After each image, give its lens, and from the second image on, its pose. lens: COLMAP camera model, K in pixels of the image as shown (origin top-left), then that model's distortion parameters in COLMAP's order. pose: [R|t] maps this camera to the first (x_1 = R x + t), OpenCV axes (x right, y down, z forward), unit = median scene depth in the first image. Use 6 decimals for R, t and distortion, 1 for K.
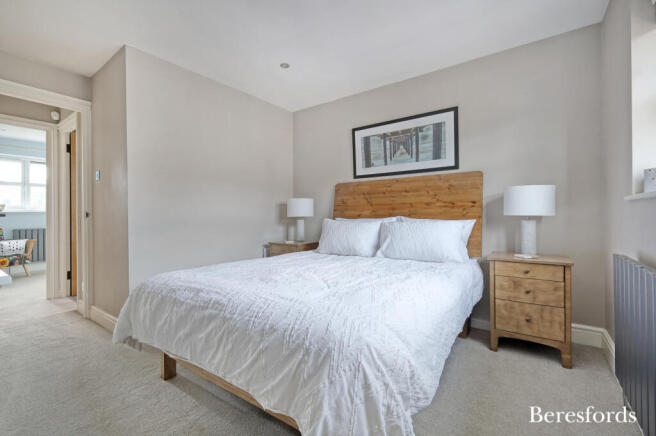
lens RADIAL K [[281.6, 0, 327.8], [0, 281.6, 215.3], [0, 0, 1]] dist [0.000748, -0.000048]
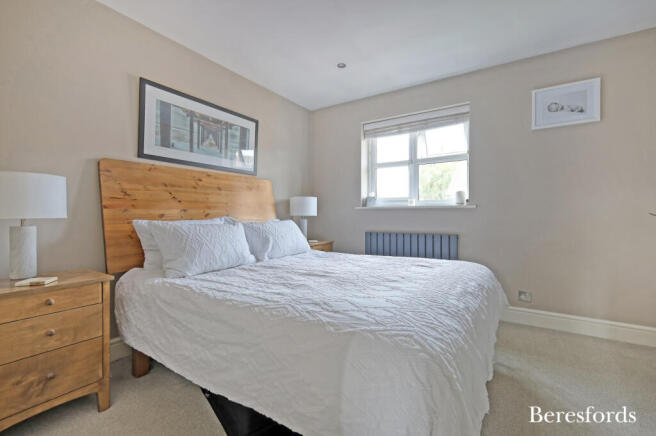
lens RADIAL K [[281.6, 0, 327.8], [0, 281.6, 215.3], [0, 0, 1]] dist [0.000748, -0.000048]
pose [[-0.041631, -0.005732, 0.999117, -0.607723], [-0.008943, 0.999946, 0.005364, -0.008503], [-0.999093, -0.008712, -0.041680, 0.662308]]
